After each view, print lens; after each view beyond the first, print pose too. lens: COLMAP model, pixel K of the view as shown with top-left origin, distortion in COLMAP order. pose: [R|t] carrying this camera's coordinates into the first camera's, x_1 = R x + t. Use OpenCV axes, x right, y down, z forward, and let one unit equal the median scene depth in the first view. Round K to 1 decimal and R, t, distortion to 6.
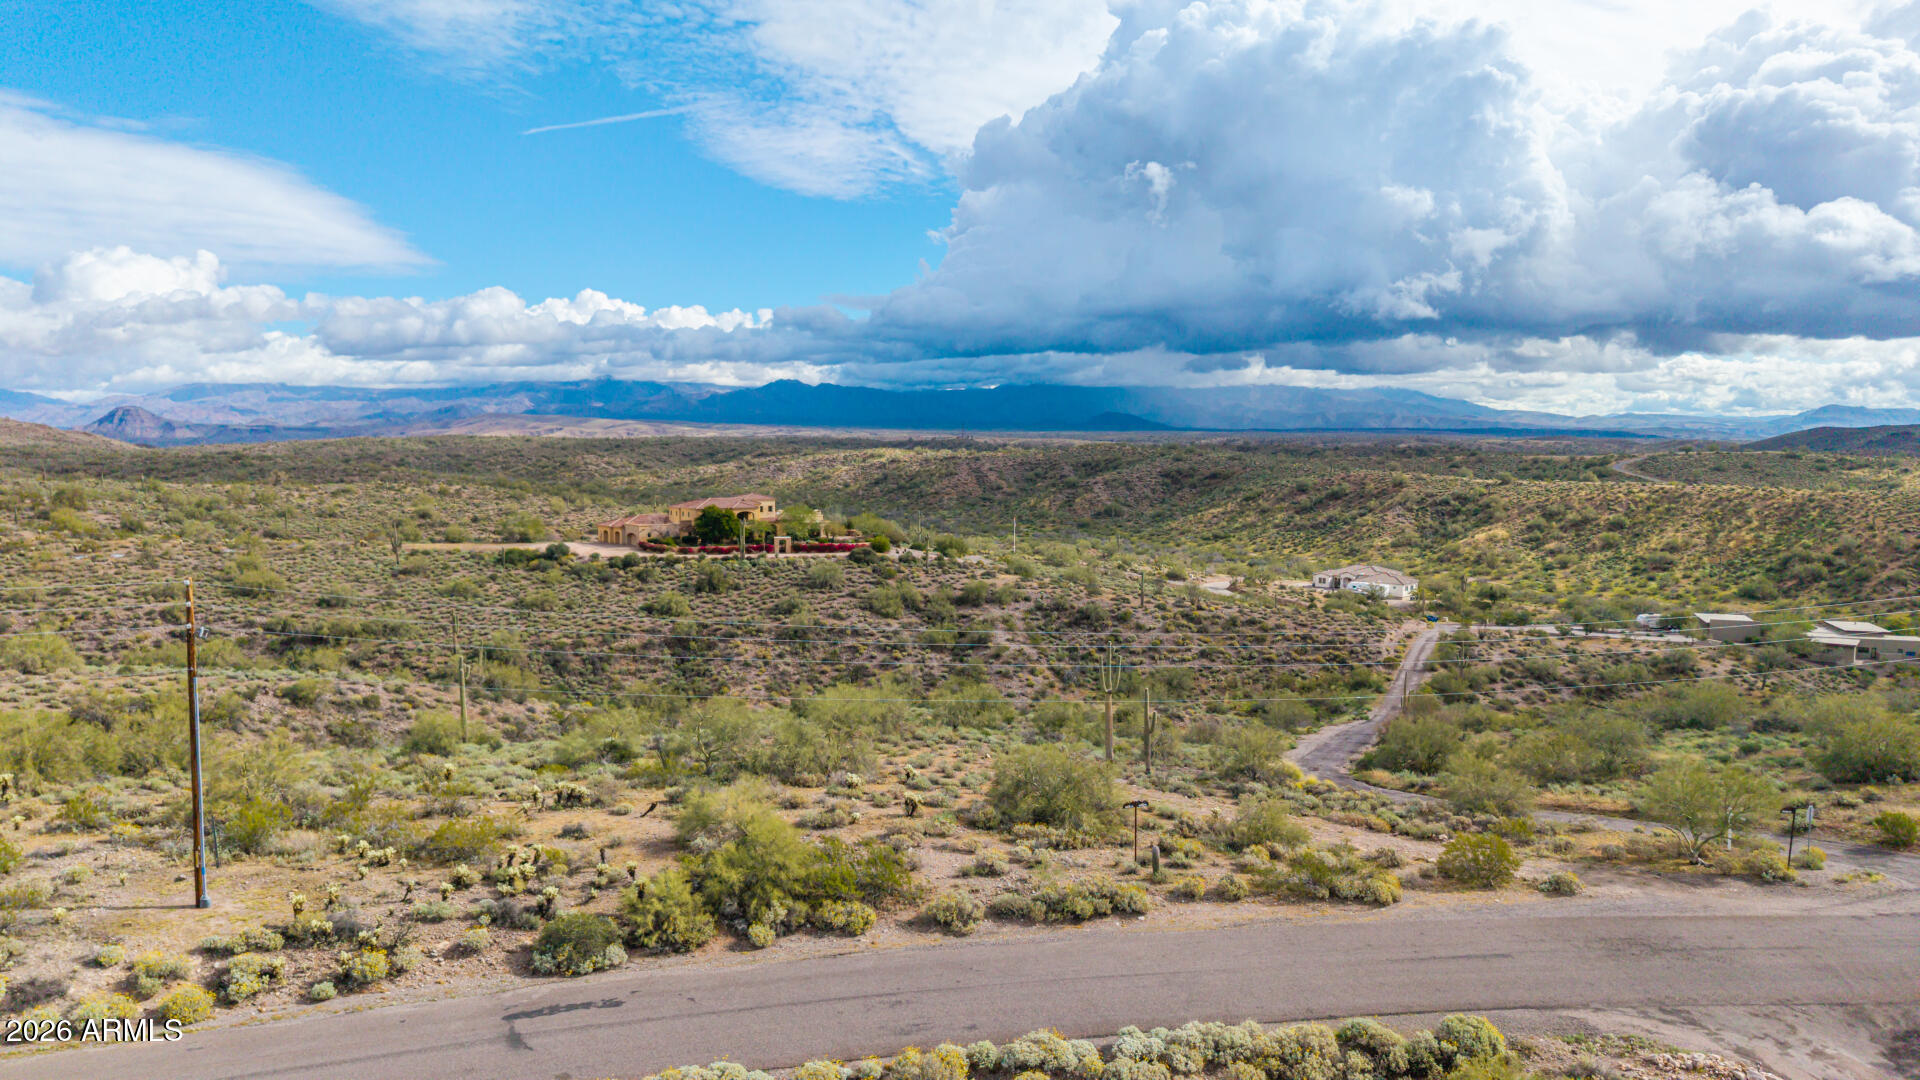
lens RADIAL K [[1277.5, 0, 961.9], [0, 1277.5, 564.7], [0, 0, 1]] dist [0.052307, -0.077078]
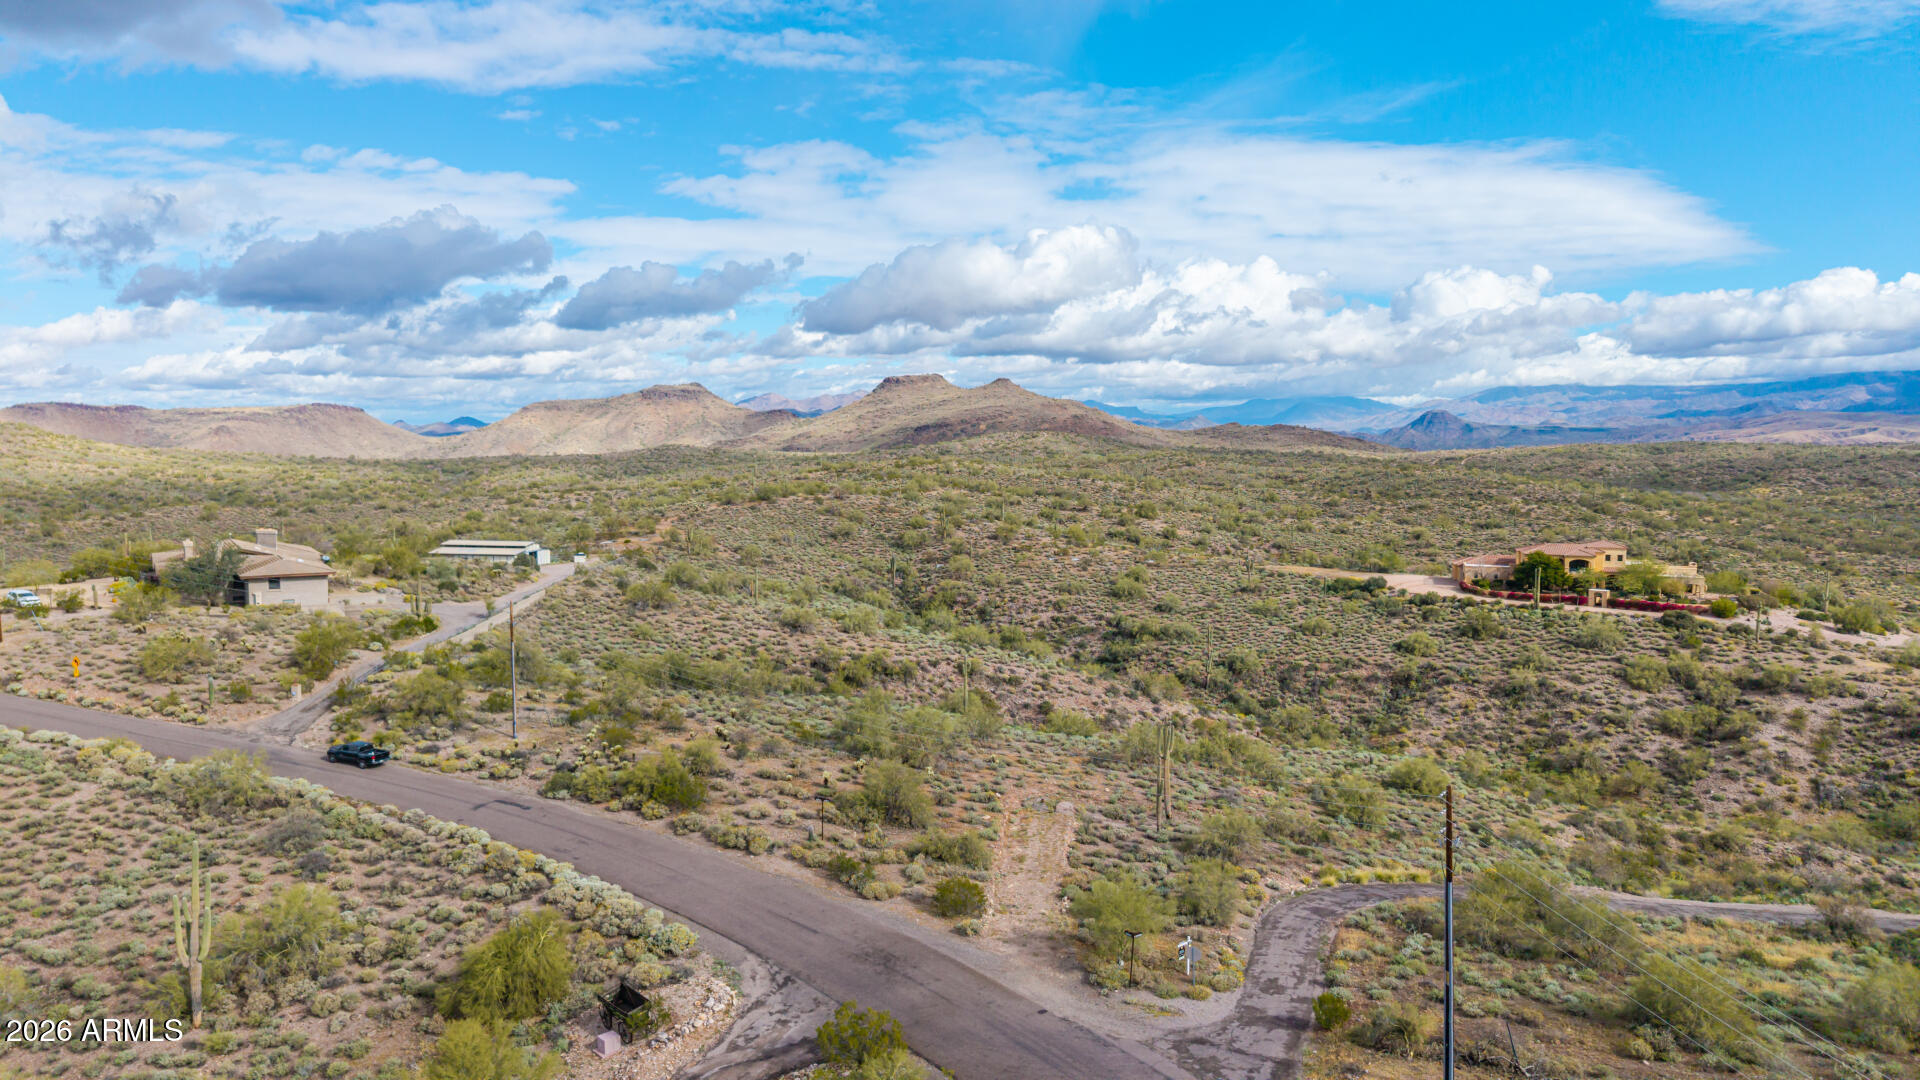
lens RADIAL K [[1290.6, 0, 955.1], [0, 1290.6, 547.2], [0, 0, 1]] dist [0.017828, -0.022589]
pose [[0.595530, 0.068345, -0.800420, 0.378981], [-0.078895, 0.996534, 0.026391, -0.045534], [0.799449, 0.047433, 0.598858, 0.041633]]
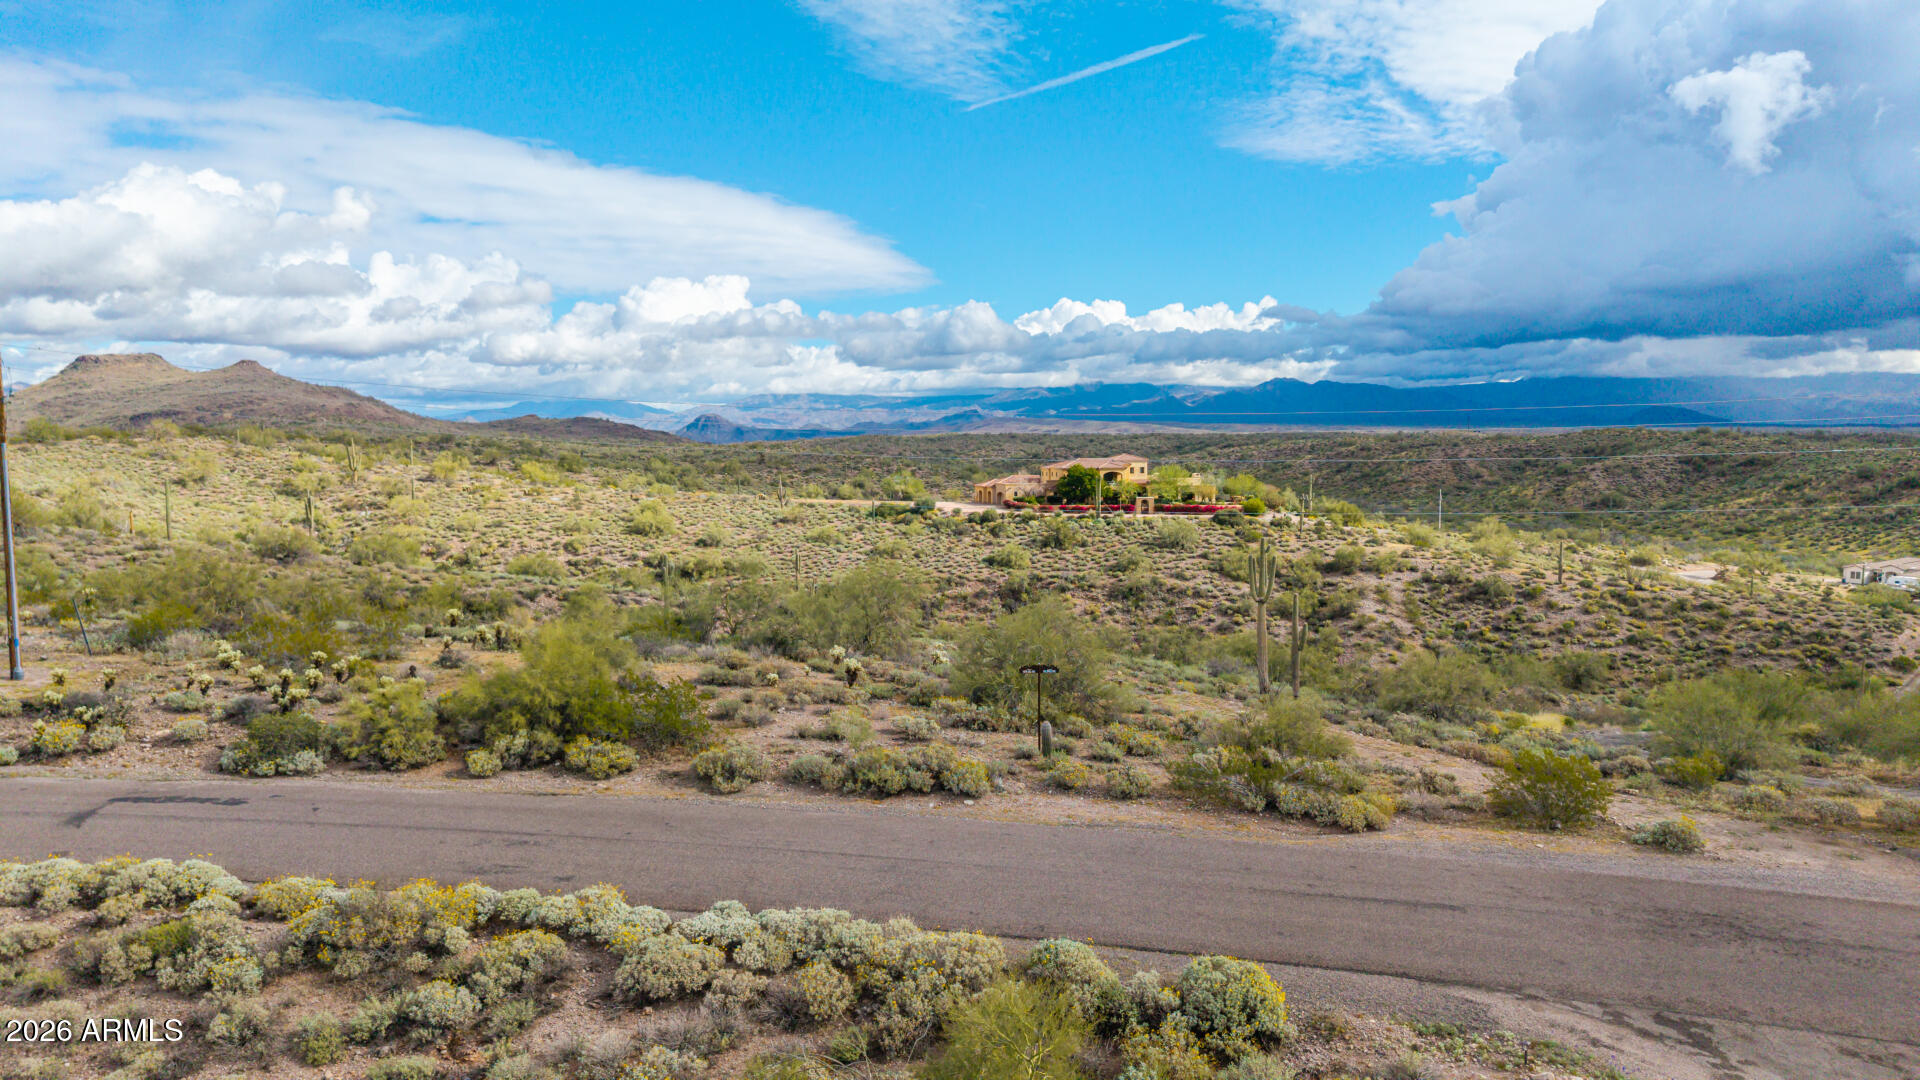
lens RADIAL K [[1282.6, 0, 962.5], [0, 1282.6, 552.4], [0, 0, 1]] dist [0.020259, -0.022515]
pose [[0.928652, 0.028560, -0.369852, 0.093995], [-0.032614, 0.999457, -0.004712, 0.031467], [0.369516, 0.016438, 0.929079, 0.073223]]
